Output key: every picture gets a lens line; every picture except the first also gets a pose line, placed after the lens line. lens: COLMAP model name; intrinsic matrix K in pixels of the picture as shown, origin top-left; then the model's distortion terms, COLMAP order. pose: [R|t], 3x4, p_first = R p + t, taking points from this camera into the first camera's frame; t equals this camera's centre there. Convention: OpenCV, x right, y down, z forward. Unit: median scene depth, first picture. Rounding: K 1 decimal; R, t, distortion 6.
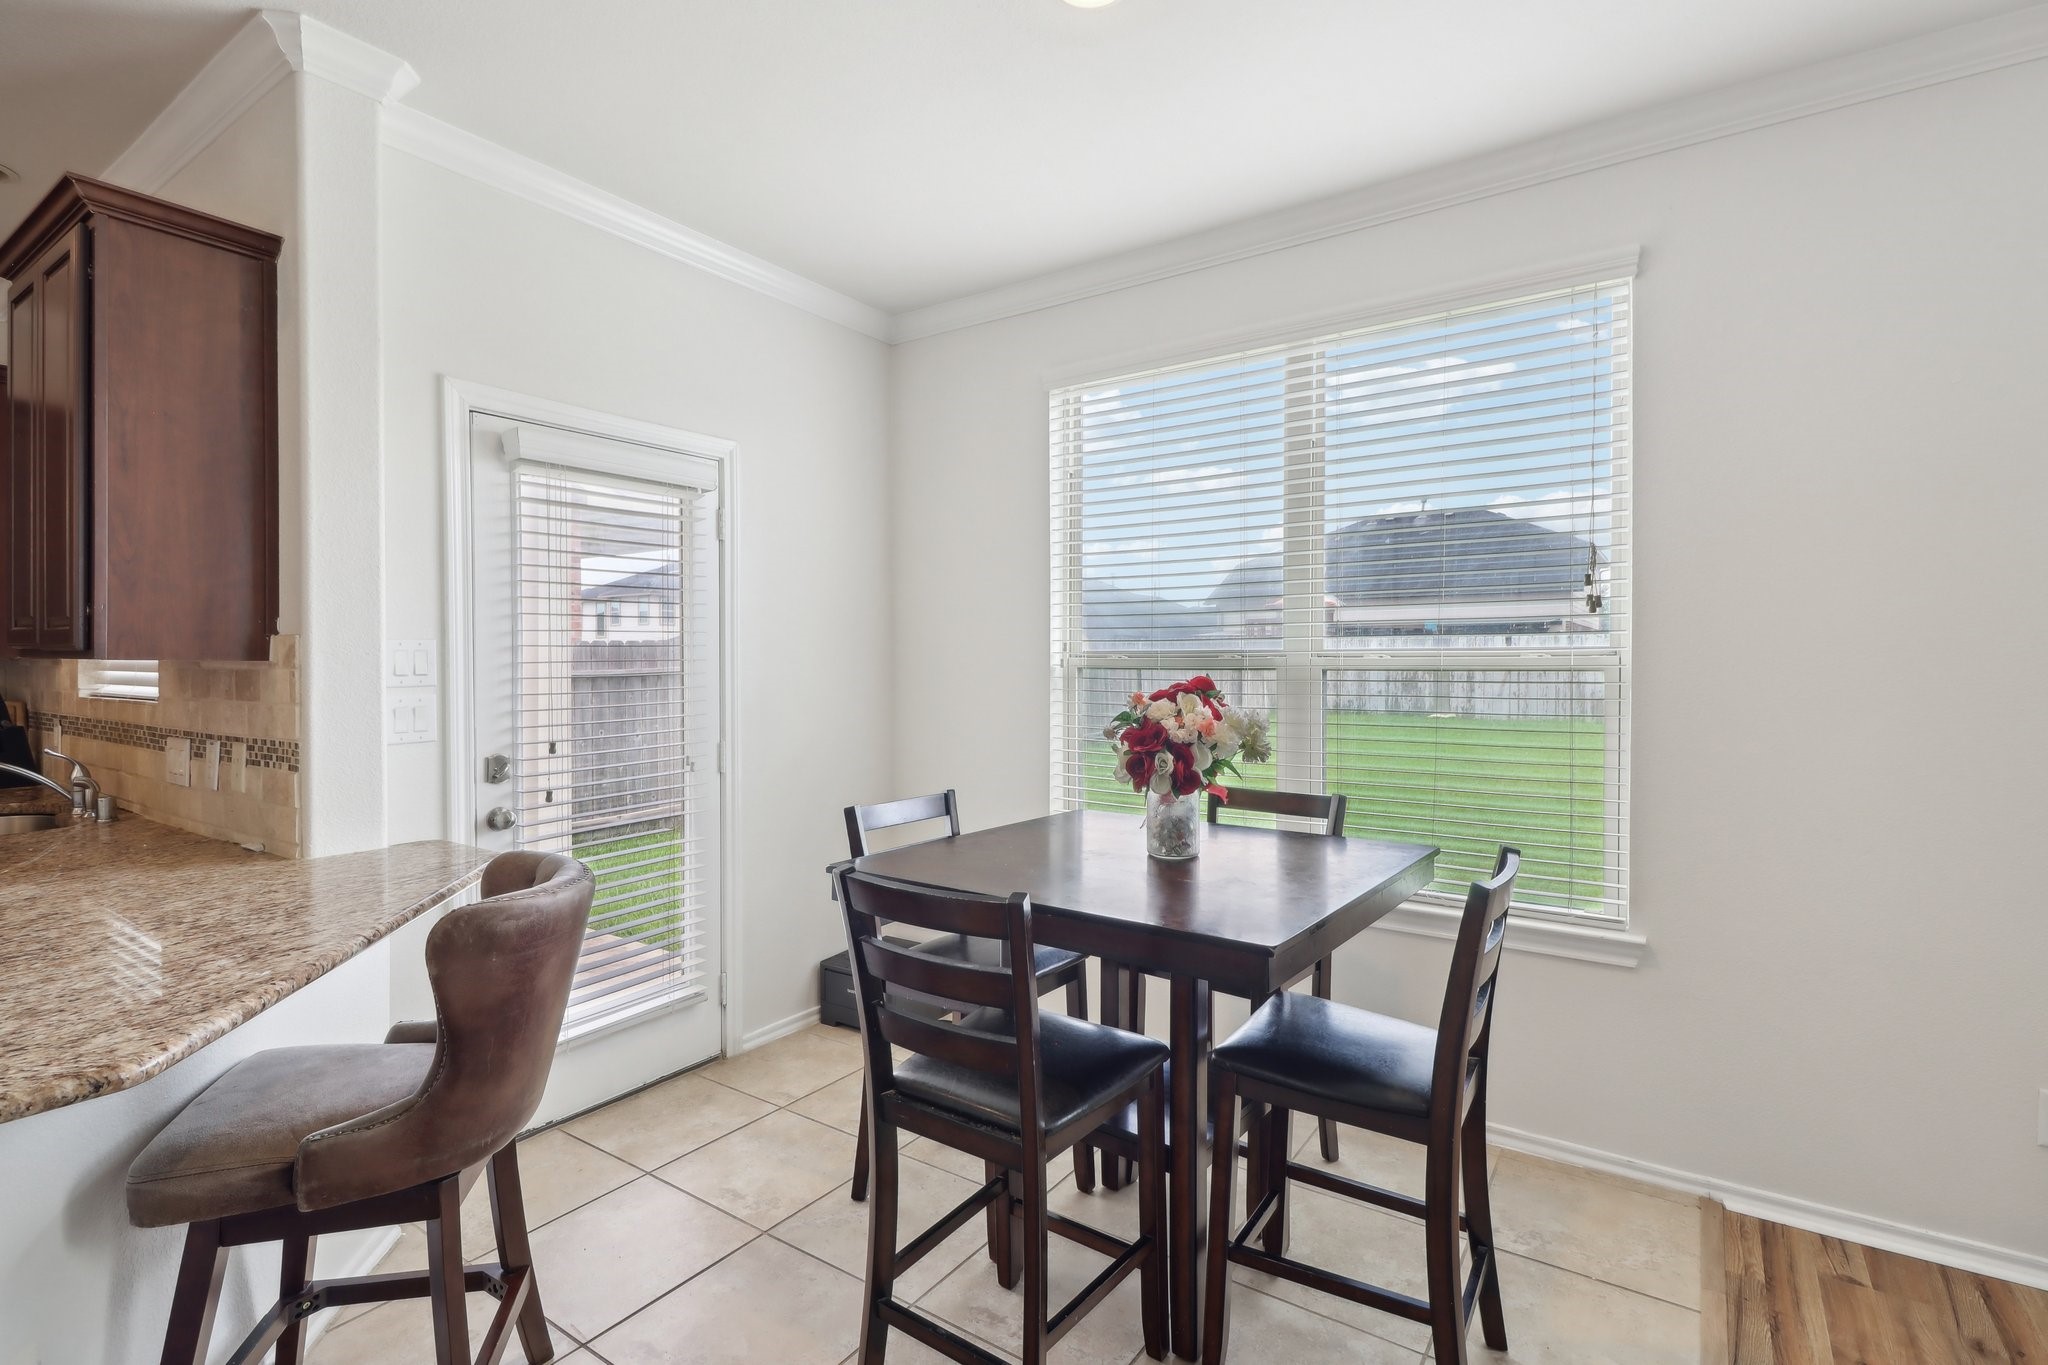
lens RADIAL K [[975.7, 0, 1008.4], [0, 975.7, 676.1], [0, 0, 1]] dist [0.003114, 0.000057]
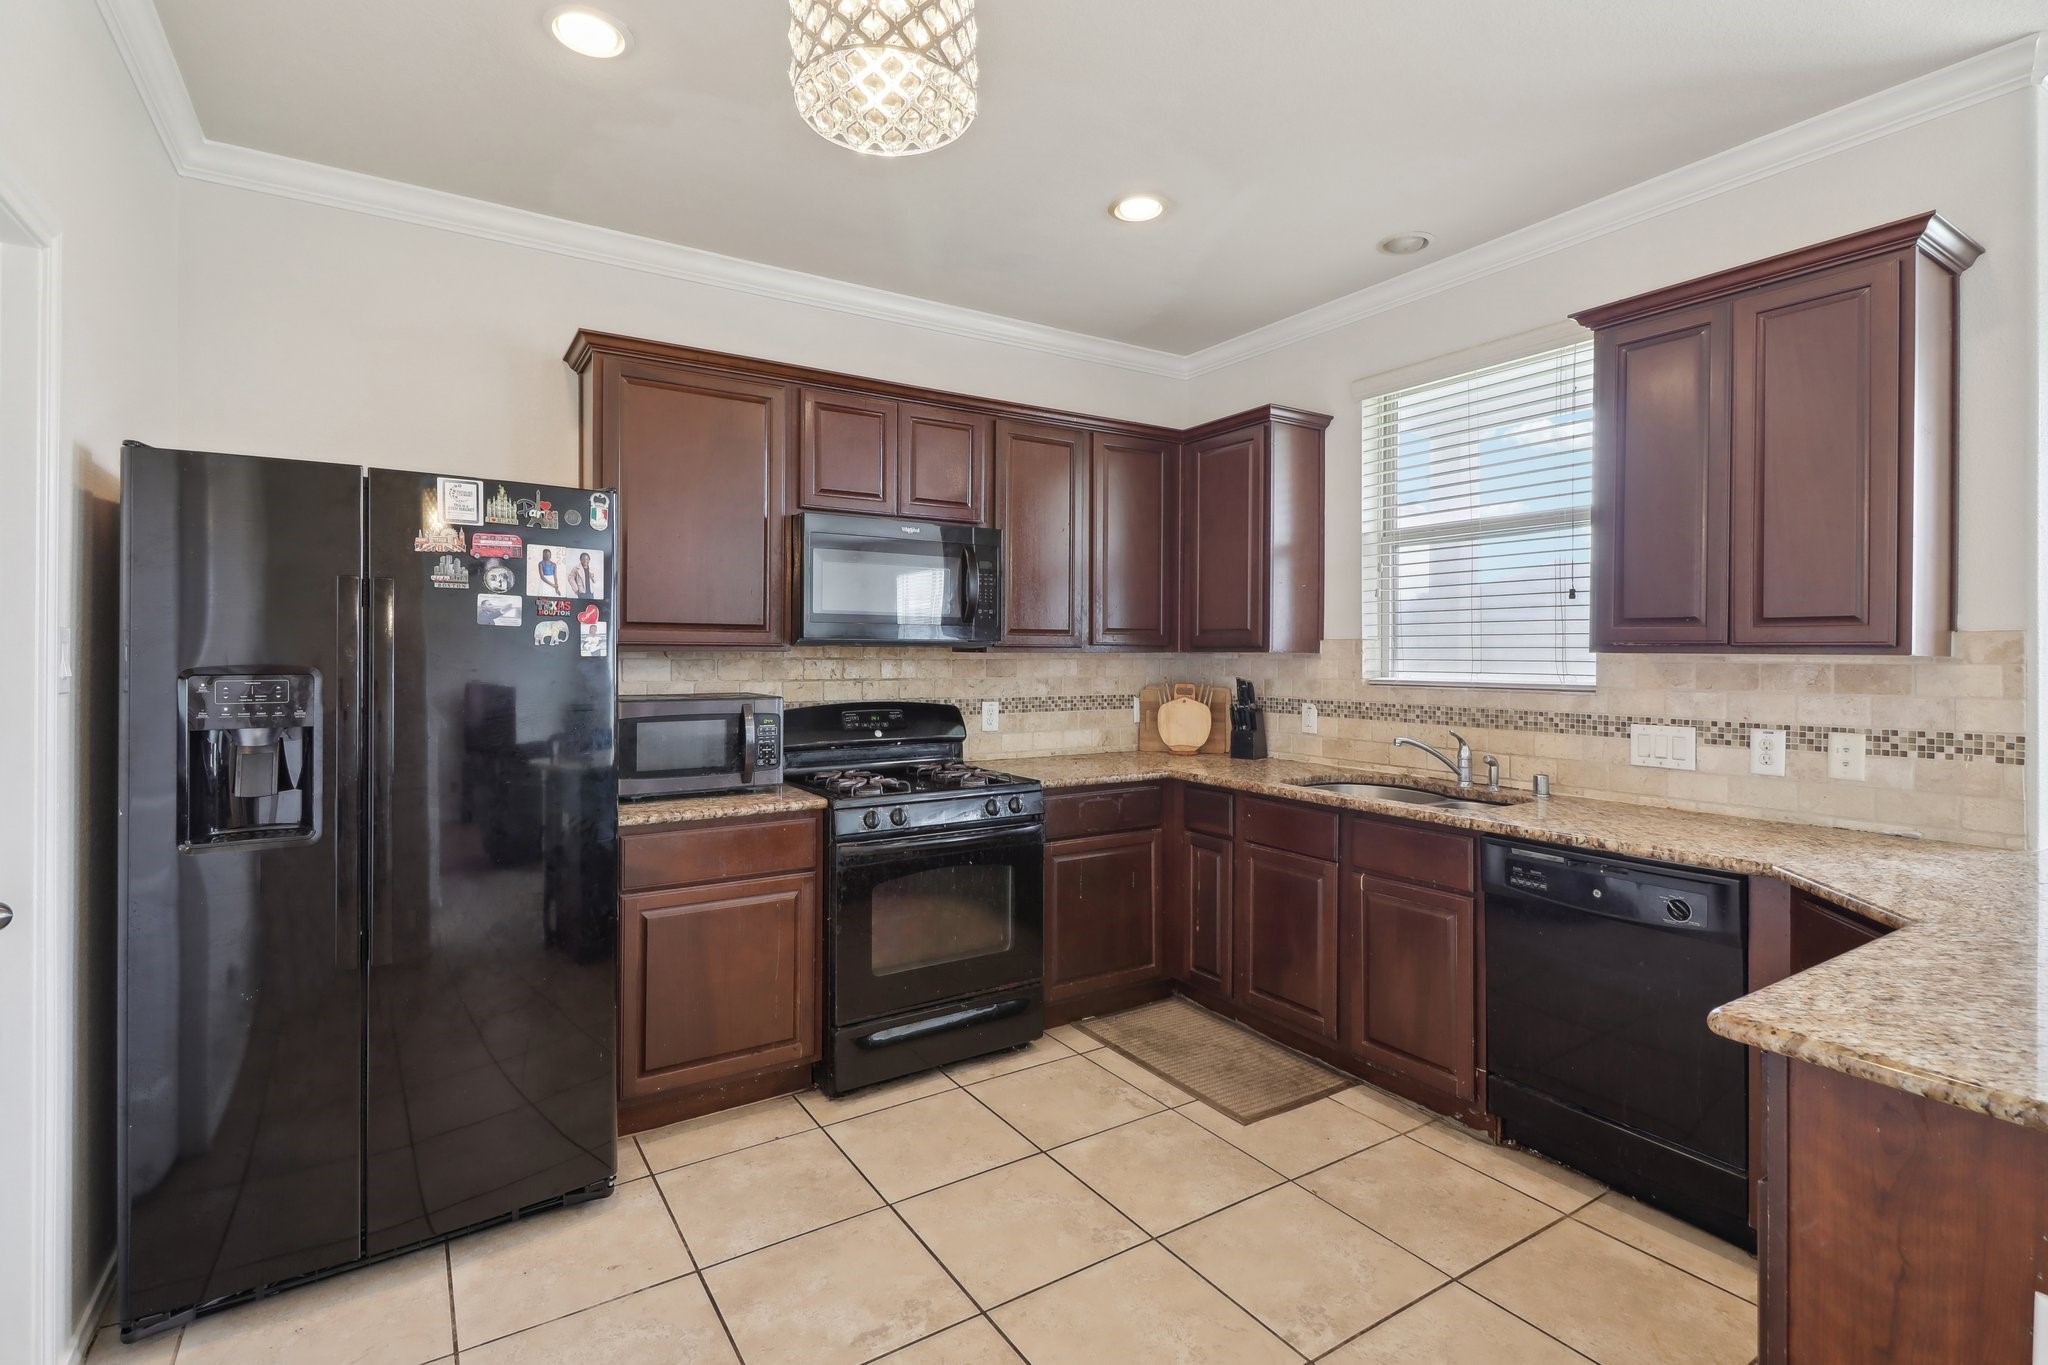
lens RADIAL K [[949.9, 0, 1011.6], [0, 949.9, 654.1], [0, 0, 1]] dist [-0.001321, -0.012650]
pose [[0.921148, 0.002612, -0.389205, -1.233112], [-0.008647, 0.999868, -0.013756, 0.003594], [0.389118, 0.016037, 0.921049, -0.301158]]
